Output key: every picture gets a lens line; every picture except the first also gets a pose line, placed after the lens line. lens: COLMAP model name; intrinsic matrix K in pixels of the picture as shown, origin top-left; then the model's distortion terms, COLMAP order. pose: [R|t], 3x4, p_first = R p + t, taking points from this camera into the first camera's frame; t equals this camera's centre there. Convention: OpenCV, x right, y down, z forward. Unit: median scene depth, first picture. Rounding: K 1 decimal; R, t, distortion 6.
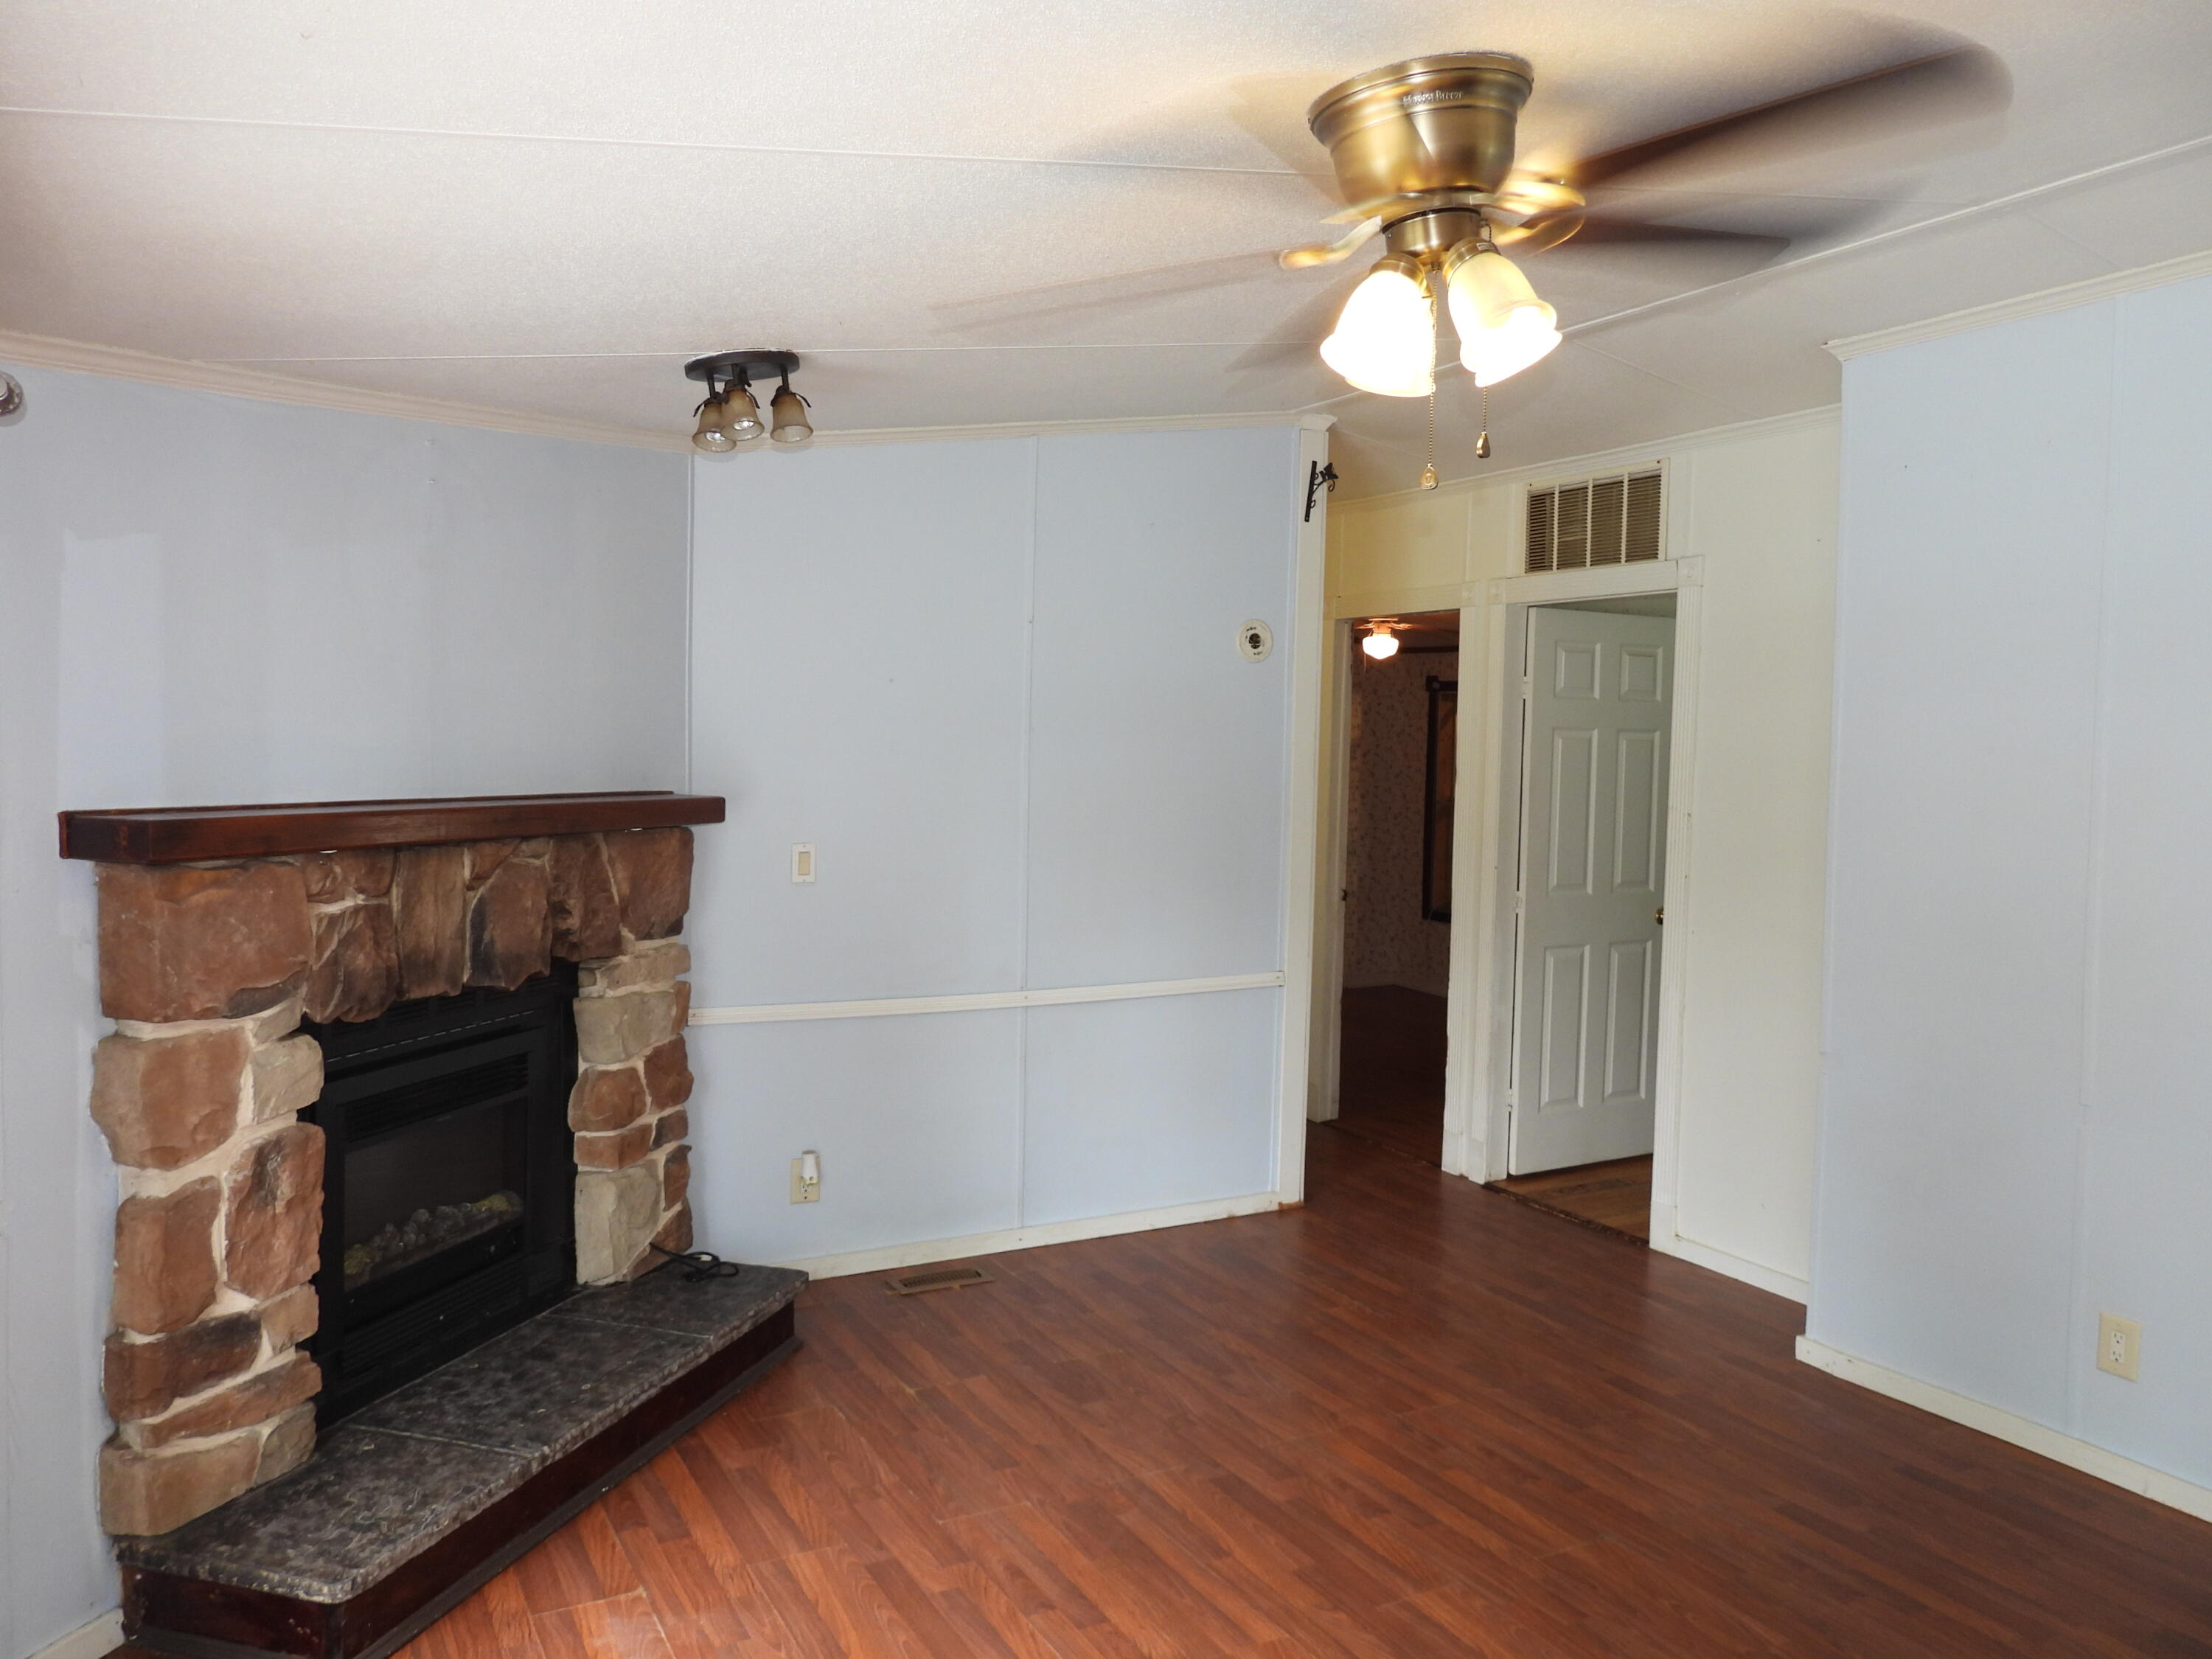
lens RADIAL K [[1572.8, 0, 1106.0], [0, 1572.8, 829.5], [0, 0, 1]] dist [-0.019707, 0.008589]
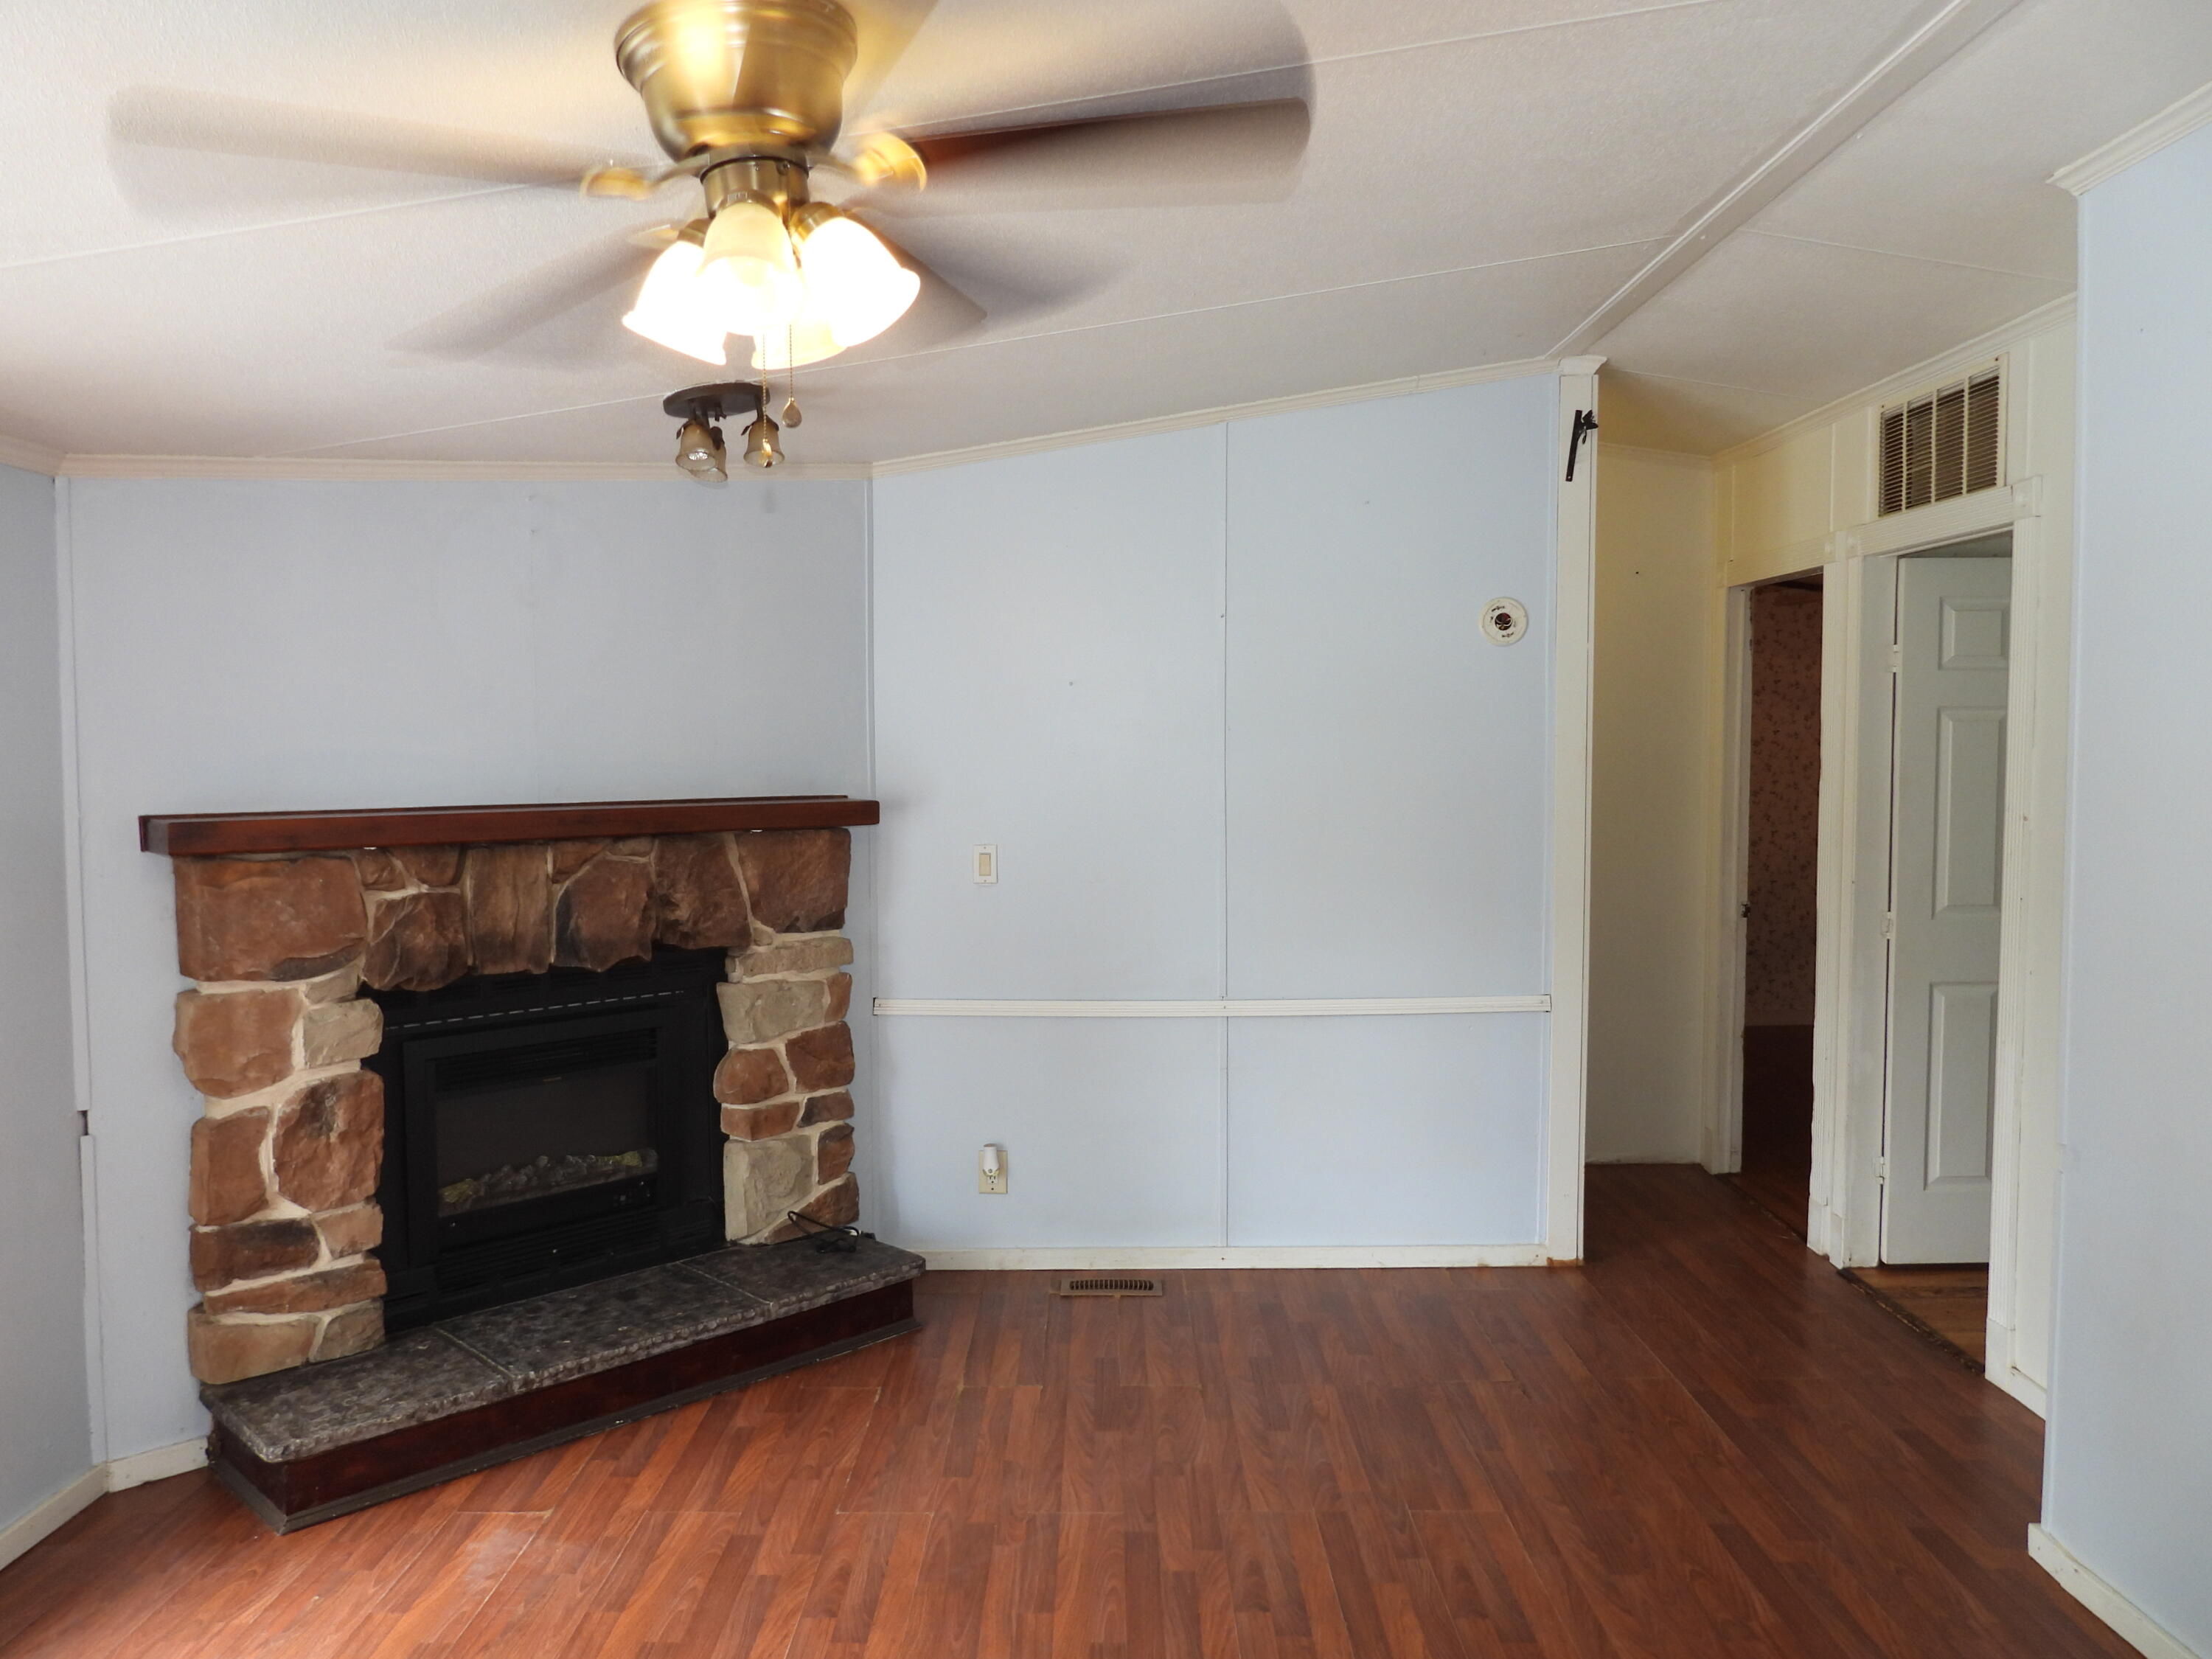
lens RADIAL K [[1572.8, 0, 1106.0], [0, 1572.8, 829.5], [0, 0, 1]] dist [-0.019707, 0.008589]
pose [[0.880175, 0.004142, -0.474632, 0.492446], [-0.004339, 0.999990, 0.000680, -0.003126], [0.474630, 0.001461, 0.880184, 0.173629]]
